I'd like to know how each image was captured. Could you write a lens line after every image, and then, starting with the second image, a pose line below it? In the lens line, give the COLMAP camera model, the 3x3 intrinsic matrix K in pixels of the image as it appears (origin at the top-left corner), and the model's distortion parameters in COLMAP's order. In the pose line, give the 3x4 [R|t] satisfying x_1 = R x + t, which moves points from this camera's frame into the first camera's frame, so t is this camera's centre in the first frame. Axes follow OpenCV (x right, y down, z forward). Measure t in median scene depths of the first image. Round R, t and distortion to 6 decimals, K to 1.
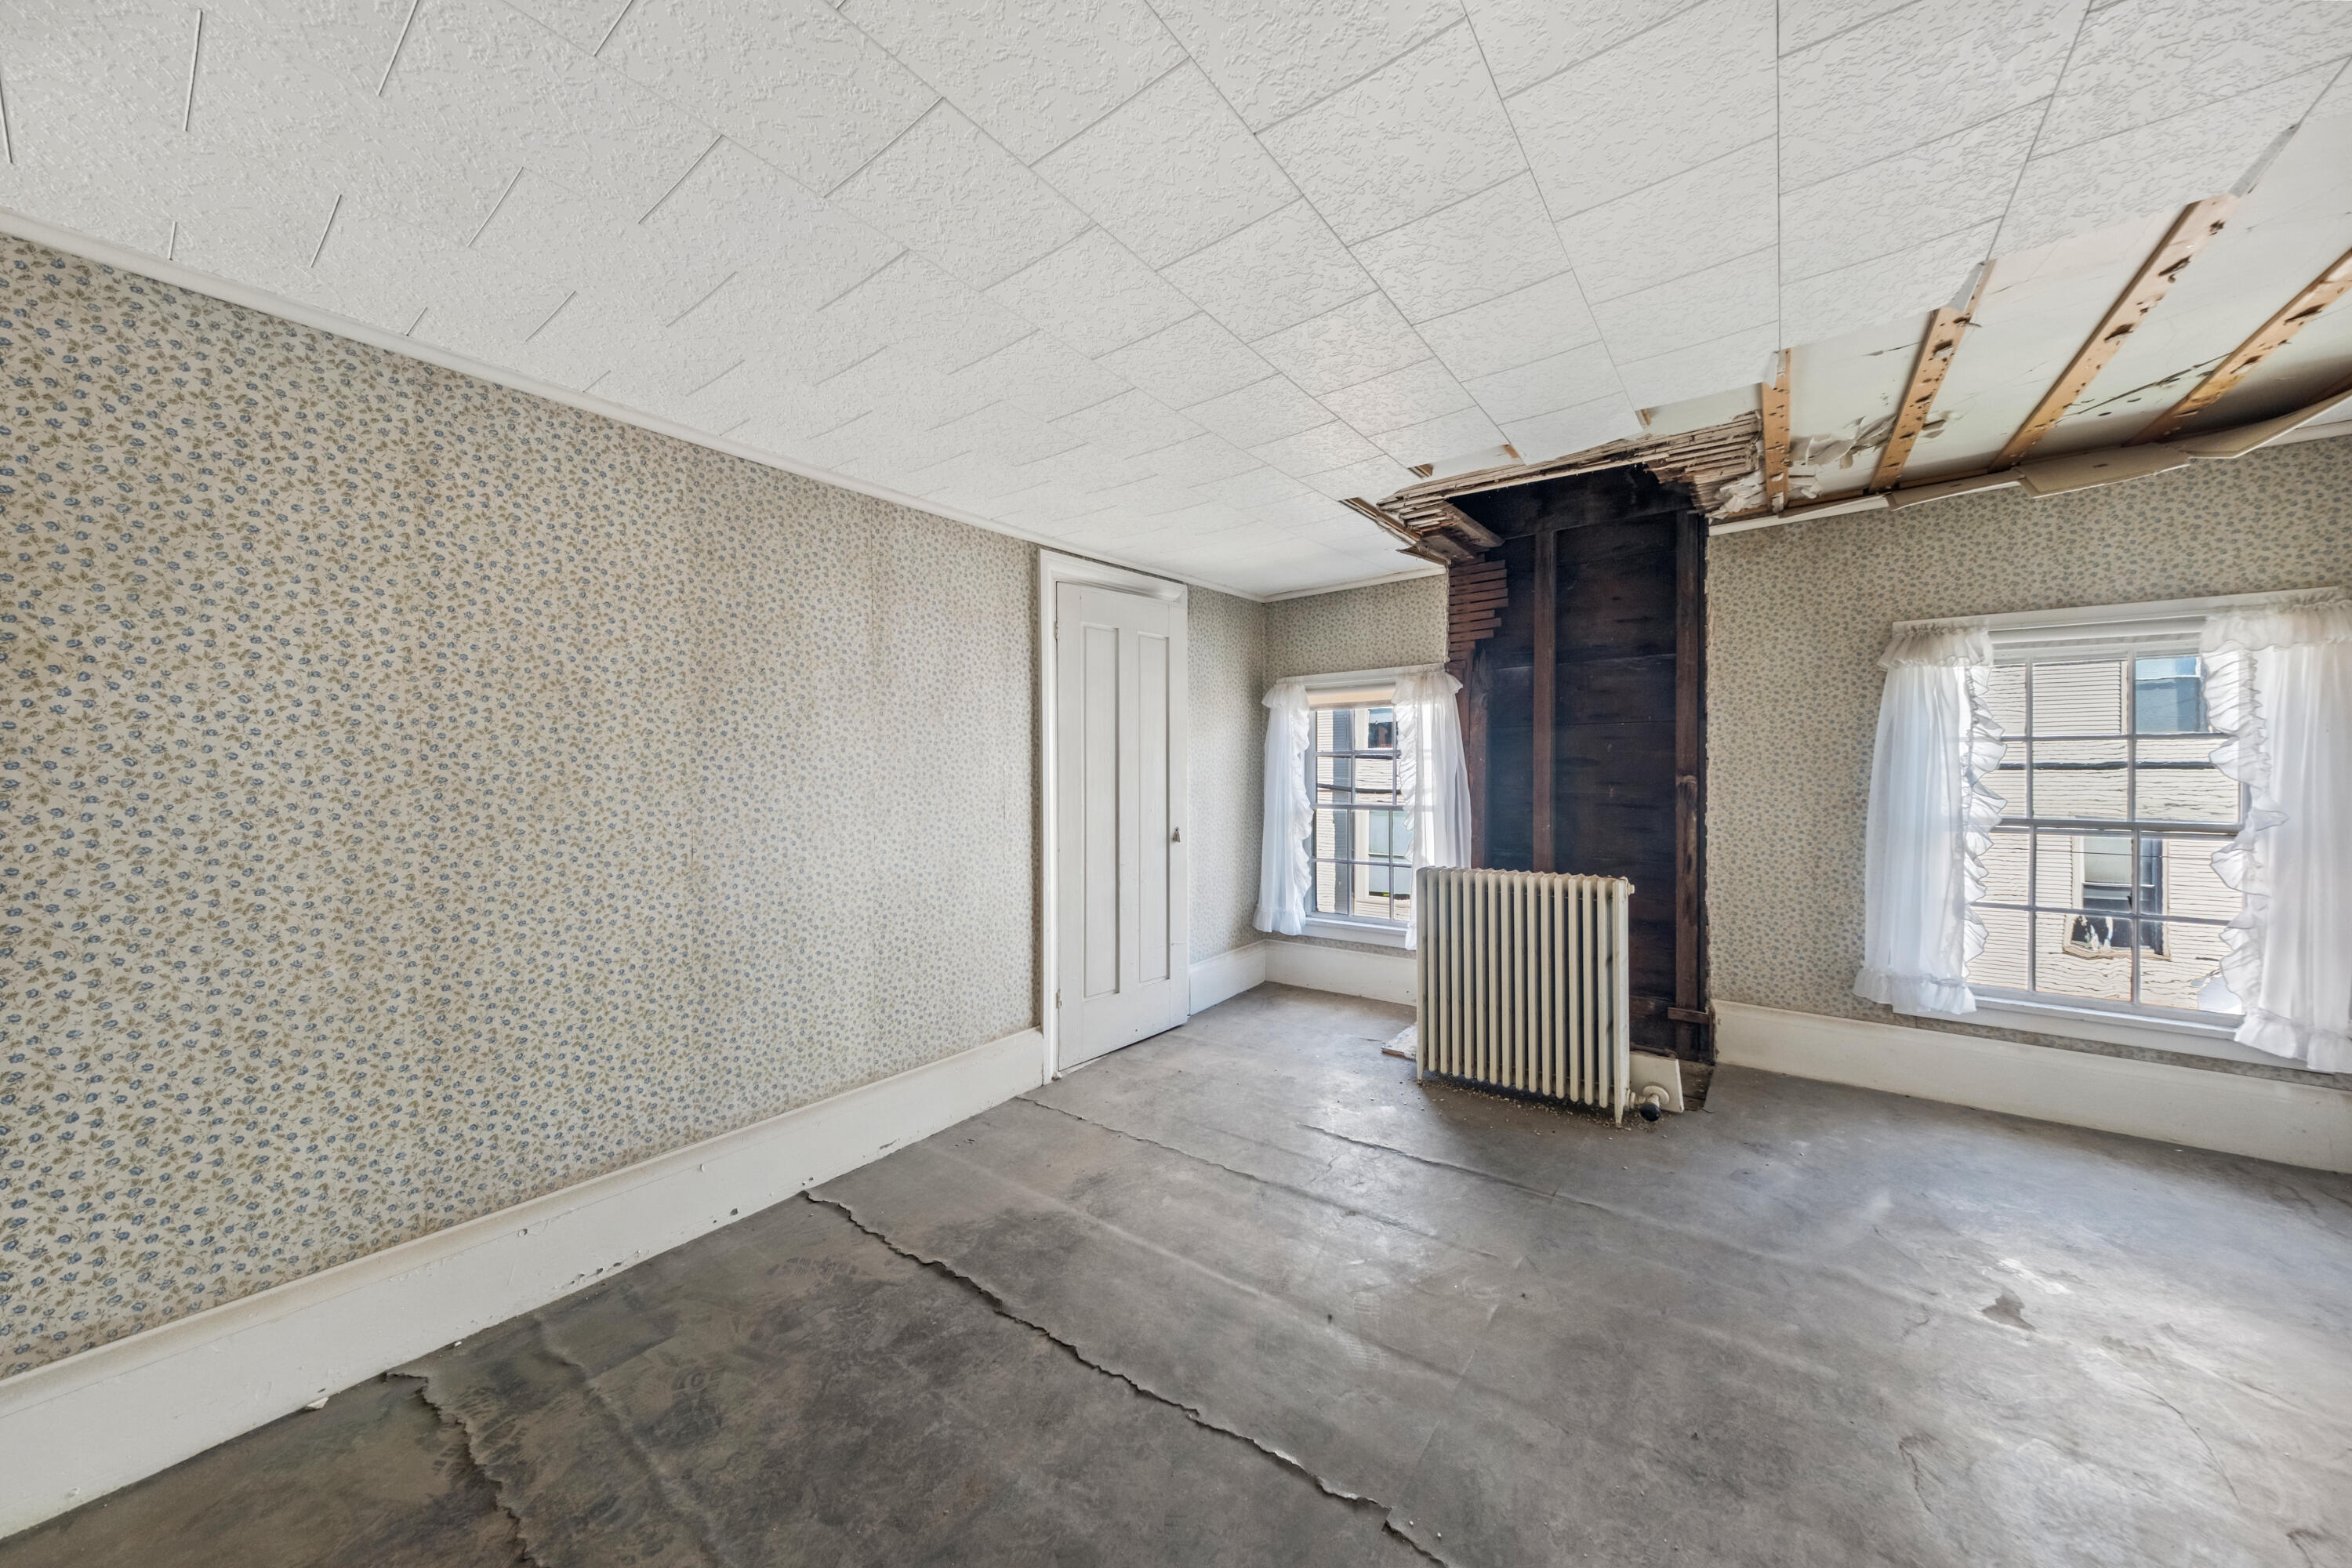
lens RADIAL K [[800.6, 0, 1185.4], [0, 800.6, 778.5], [0, 0, 1]] dist [0.007357, -0.000027]
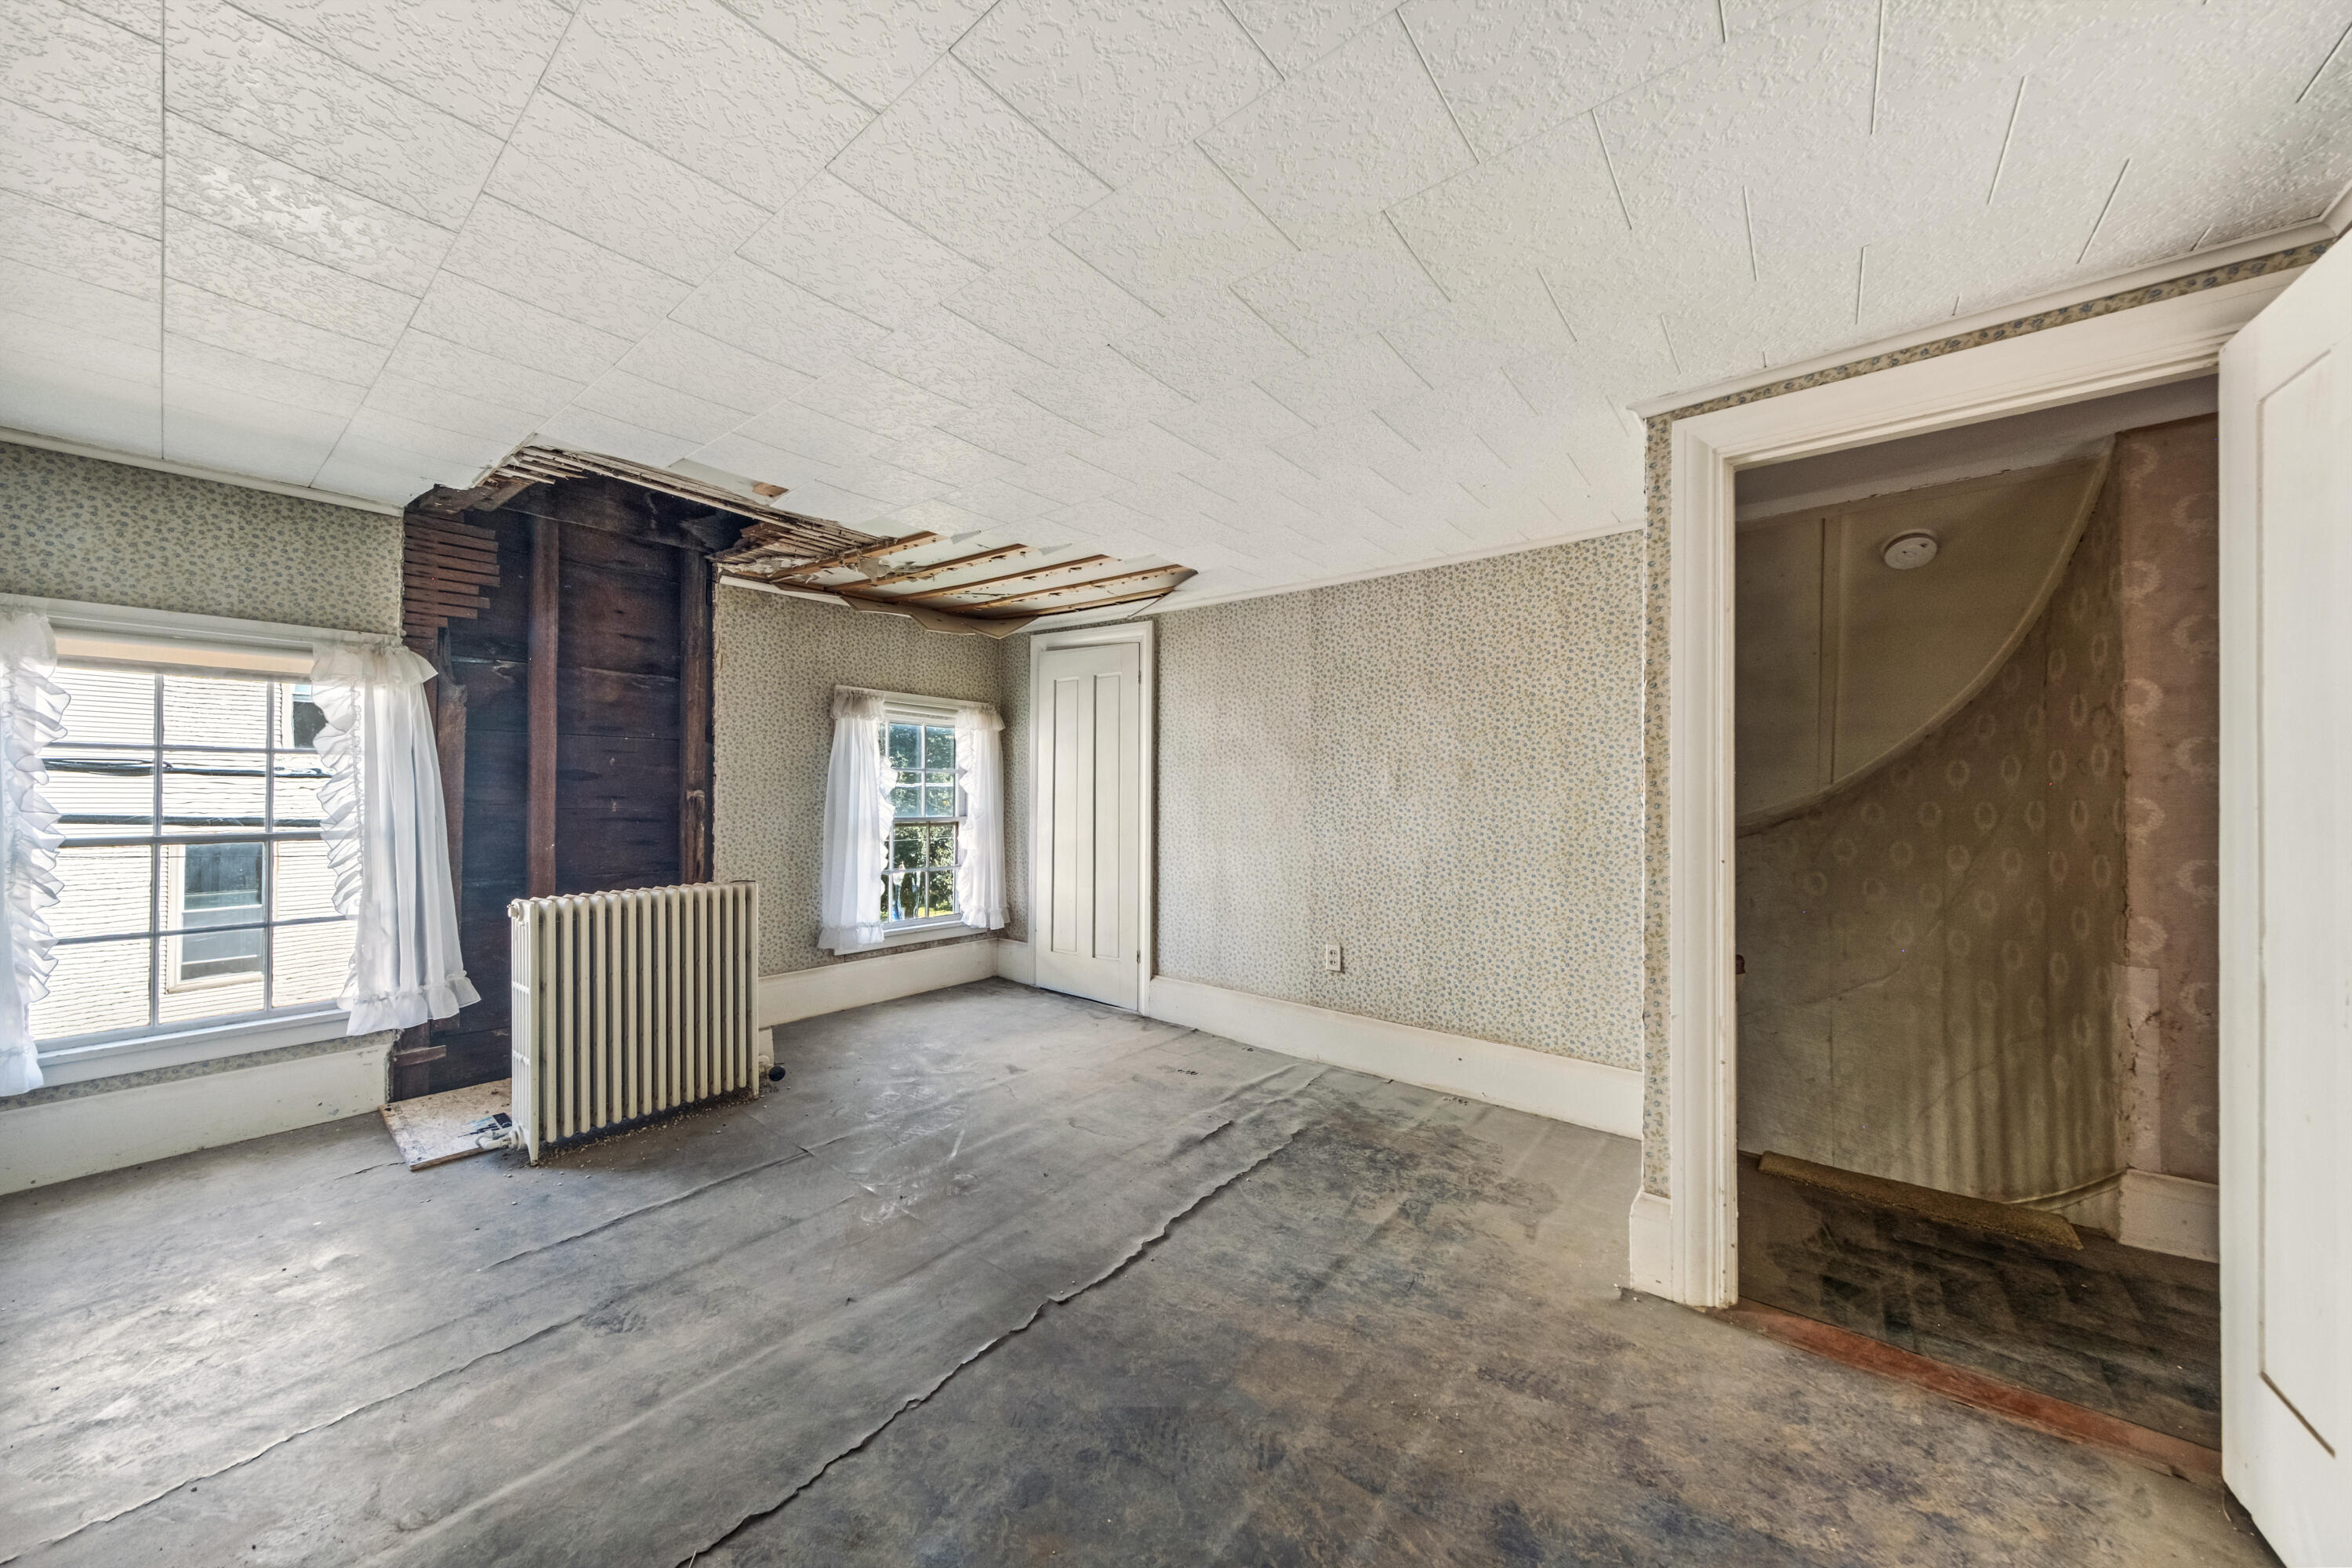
lens RADIAL K [[800.6, 0, 1188.8], [0, 800.6, 790.7], [0, 0, 1]] dist [0.007357, -0.000027]
pose [[0.029640, 0.006554, 0.999539, -0.545946], [0.000424, 0.999978, -0.006569, 0.005695], [-0.999561, 0.000619, 0.029637, 0.330368]]
